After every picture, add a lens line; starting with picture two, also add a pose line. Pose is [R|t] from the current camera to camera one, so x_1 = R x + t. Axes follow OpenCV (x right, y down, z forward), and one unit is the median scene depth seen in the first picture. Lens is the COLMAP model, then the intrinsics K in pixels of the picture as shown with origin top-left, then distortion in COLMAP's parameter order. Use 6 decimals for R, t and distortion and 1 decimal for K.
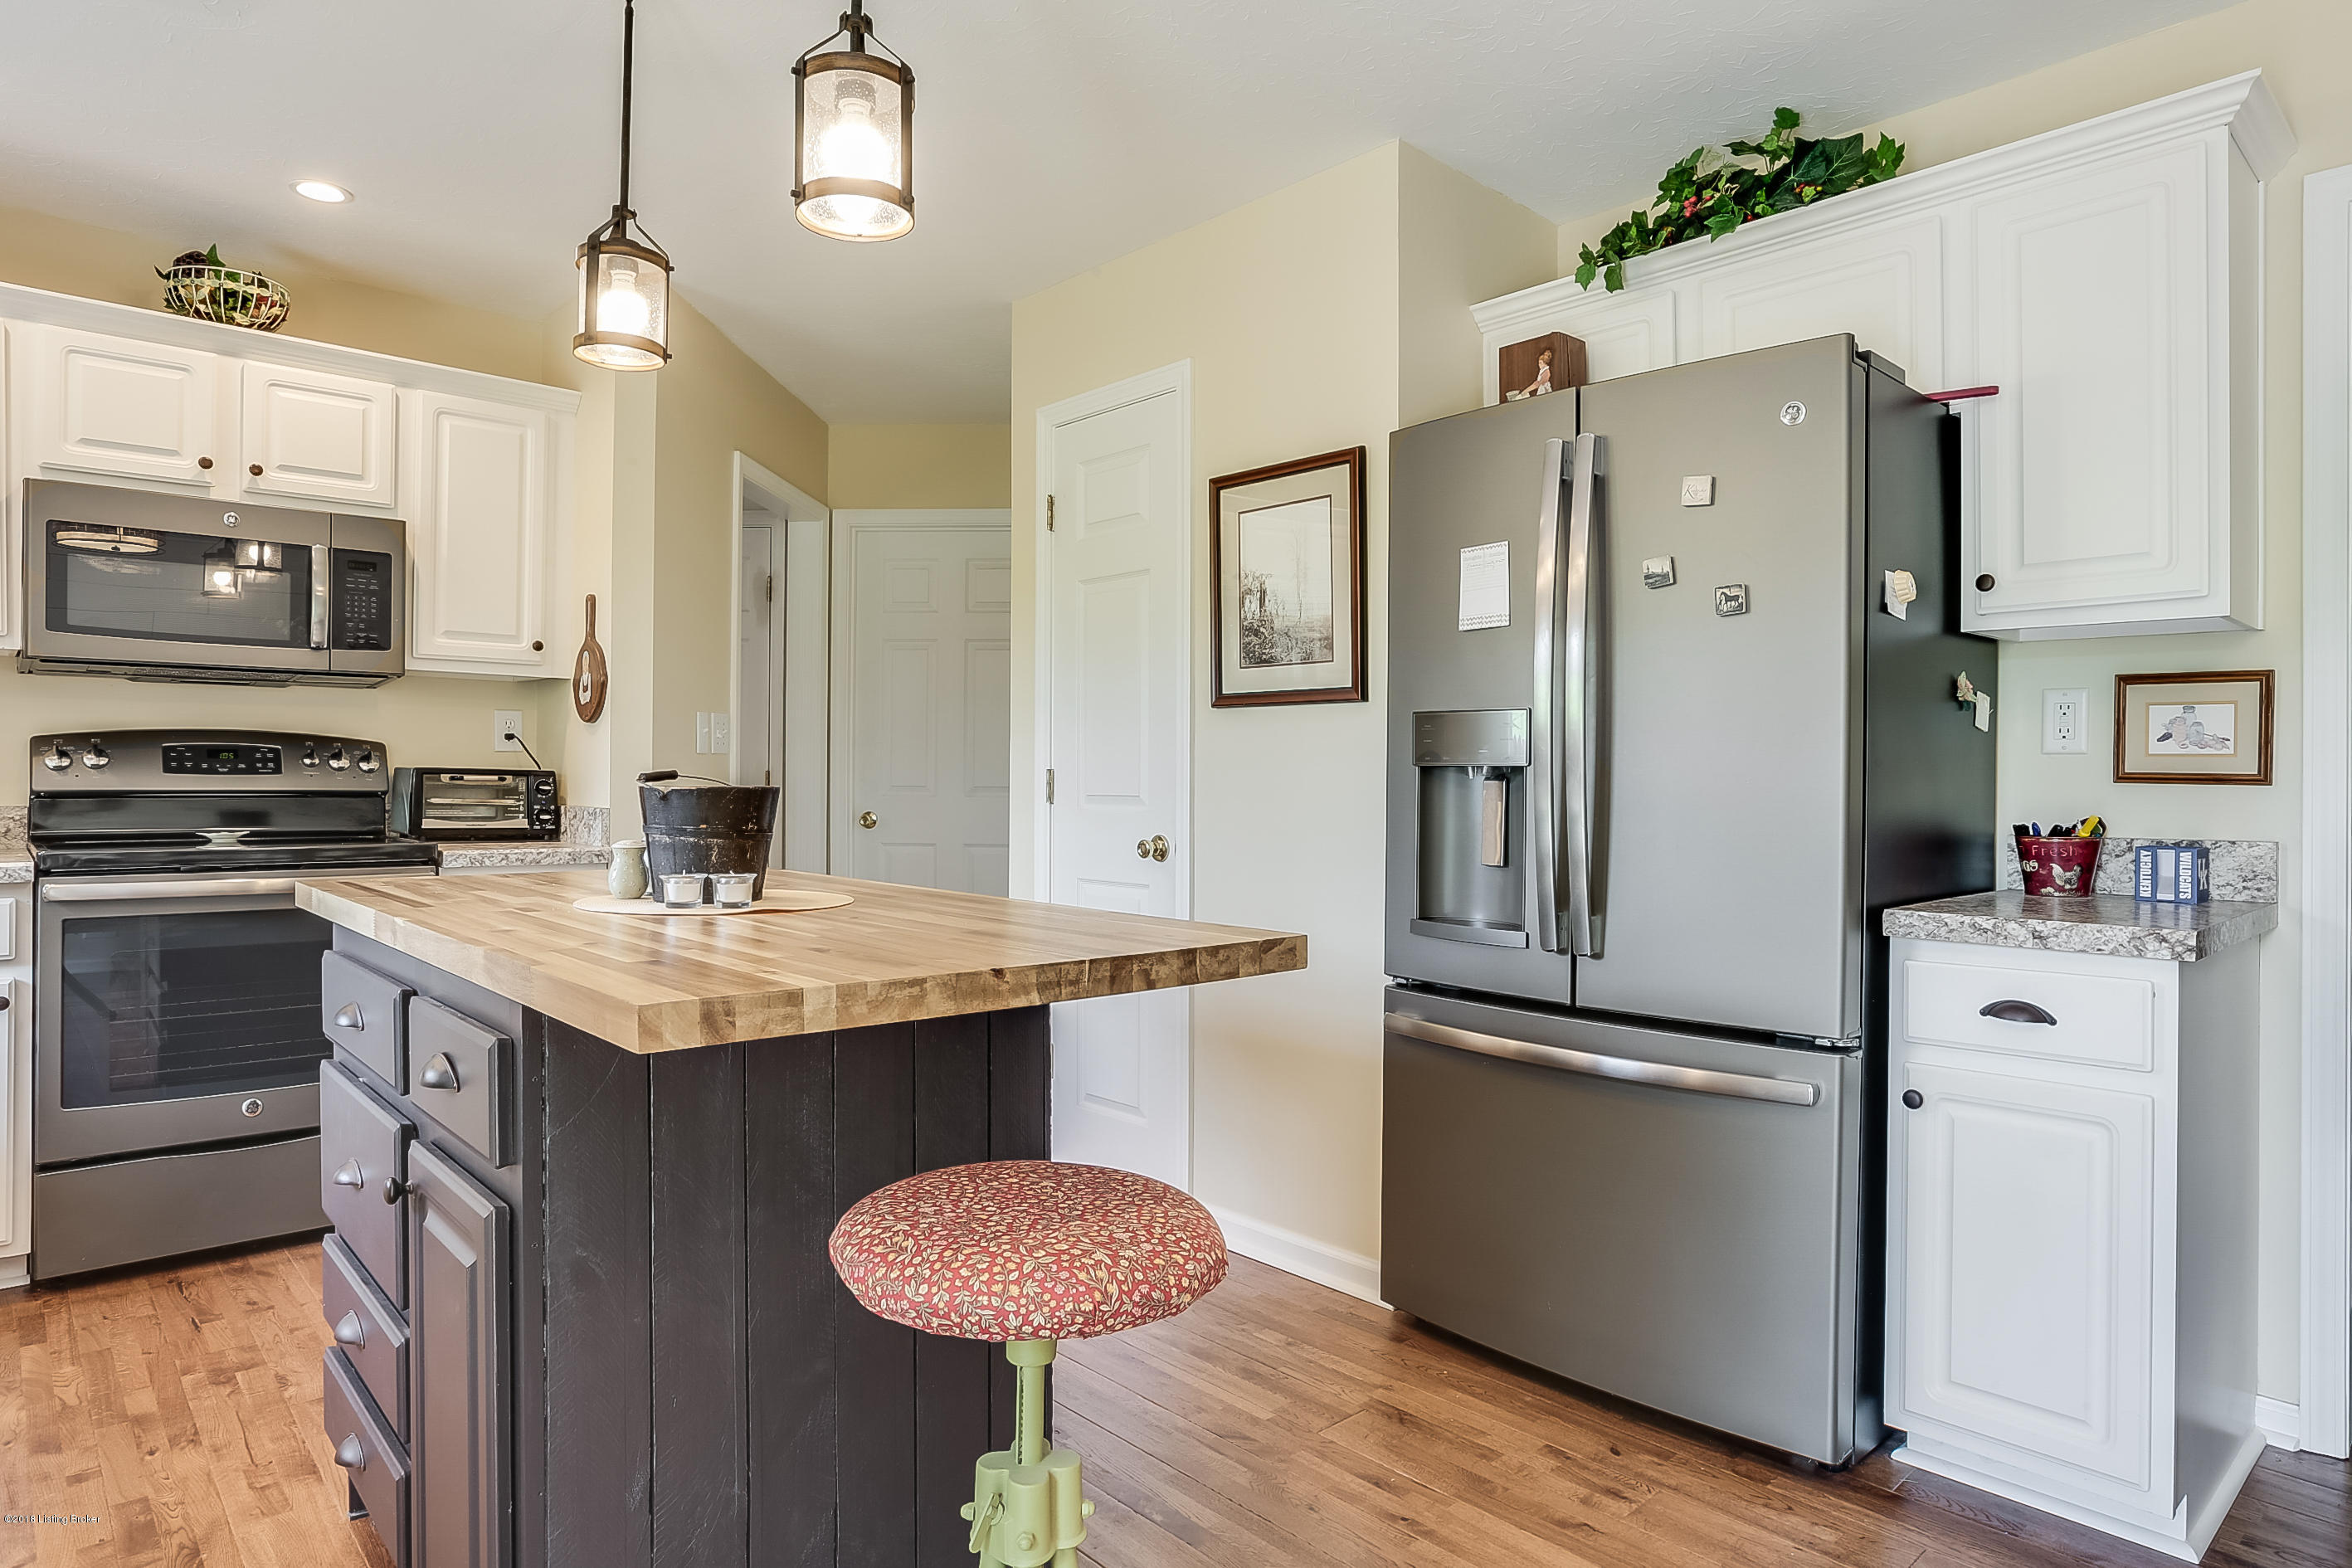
lens RADIAL K [[1359.0, 0, 1196.0], [0, 1359.0, 772.3], [0, 0, 1]] dist [-0.052272, 0.030664]
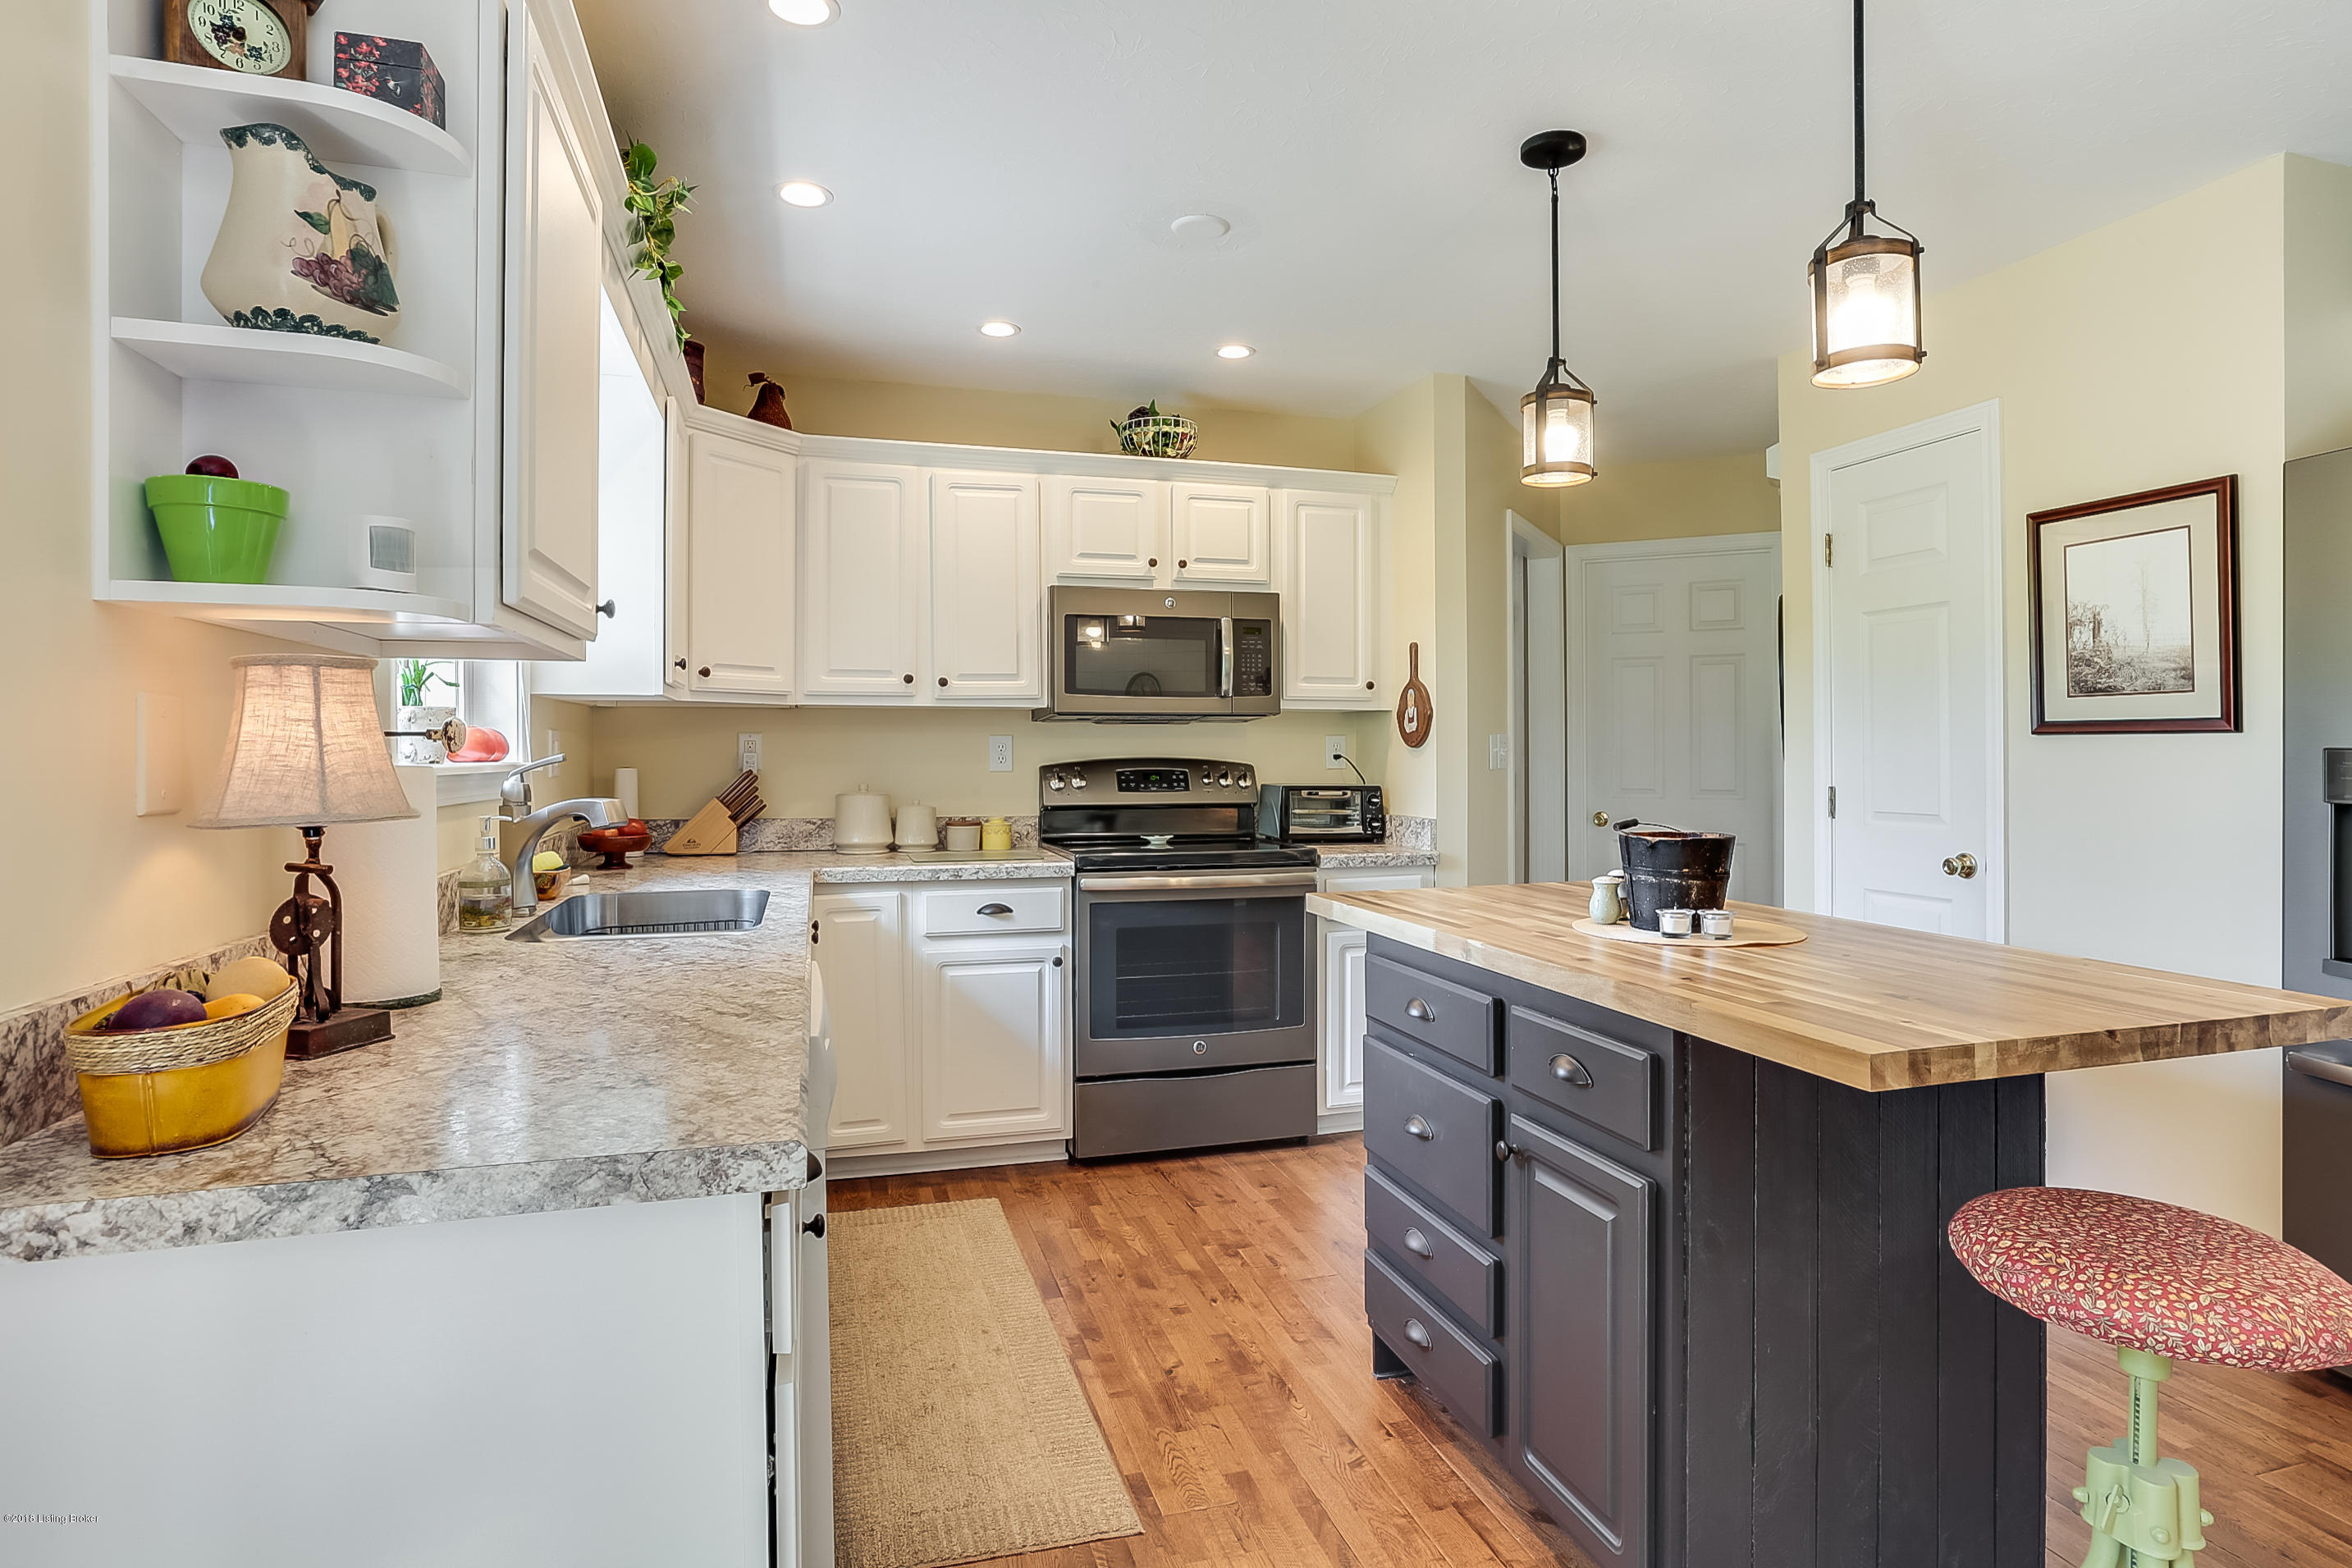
lens RADIAL K [[1253.1, 0, 1182.7], [0, 1253.1, 737.5], [0, 0, 1]] dist [-0.032866, 0.018563]
pose [[0.906879, -0.011869, -0.421225, -0.206910], [0.010876, 0.999930, -0.004759, -0.055361], [0.421251, -0.000265, 0.906944, -0.151814]]
